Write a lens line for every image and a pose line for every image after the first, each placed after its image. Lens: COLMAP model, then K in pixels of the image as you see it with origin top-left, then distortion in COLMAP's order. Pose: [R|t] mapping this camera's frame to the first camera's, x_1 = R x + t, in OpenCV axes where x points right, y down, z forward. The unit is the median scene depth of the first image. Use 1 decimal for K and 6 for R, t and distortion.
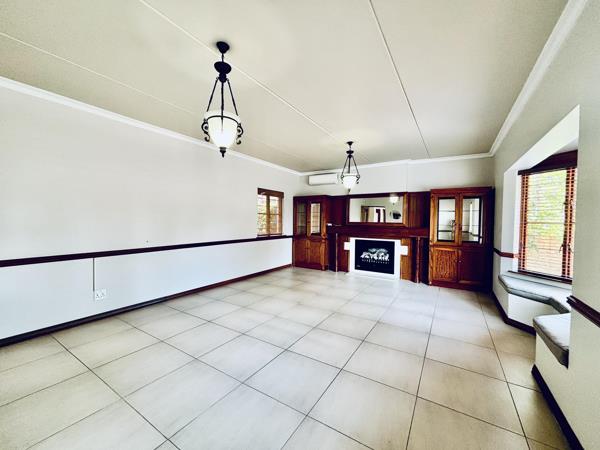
lens RADIAL K [[236.9, 0, 300.0], [0, 236.9, 225.0], [0, 0, 1]] dist [0.000881, -0.000028]
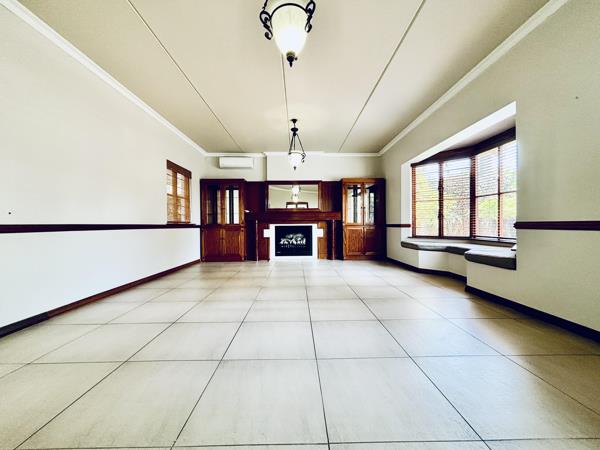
lens RADIAL K [[239.6, 0, 298.6], [0, 239.6, 225.3], [0, 0, 1]] dist [0.001385, 0.000109]
pose [[0.839367, -0.019999, 0.543196, -0.235767], [0.030869, 0.999464, -0.010902, 0.075279], [-0.542687, 0.025919, 0.839535, 0.111007]]
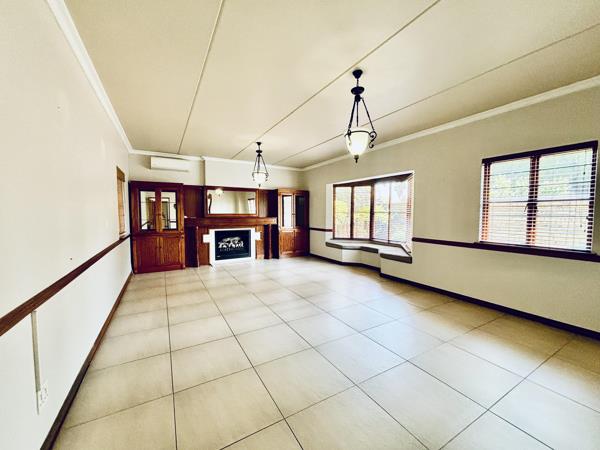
lens RADIAL K [[239.6, 0, 298.6], [0, 239.6, 225.3], [0, 0, 1]] dist [0.001385, 0.000109]
pose [[0.467041, -0.057798, 0.882345, -0.519941], [0.024923, 0.998325, 0.052203, -0.007699], [-0.883884, -0.002390, 0.467699, 0.214525]]
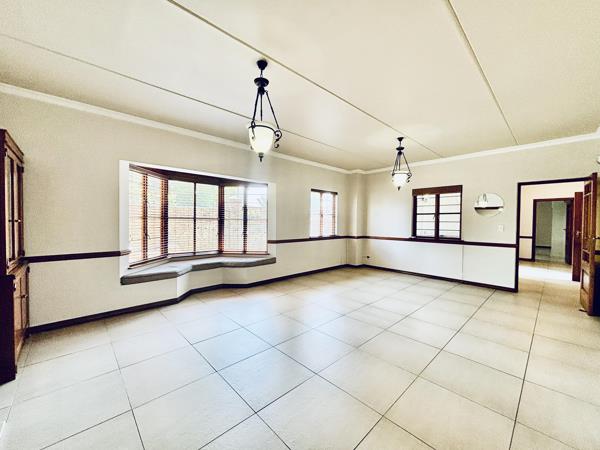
lens RADIAL K [[239.6, 0, 298.6], [0, 239.6, 225.3], [0, 0, 1]] dist [0.001385, 0.000109]
pose [[-0.964301, -0.022579, 0.263844, -0.011423], [-0.009616, 0.998687, 0.050319, -0.020868], [-0.264634, 0.045985, -0.963252, 1.053960]]
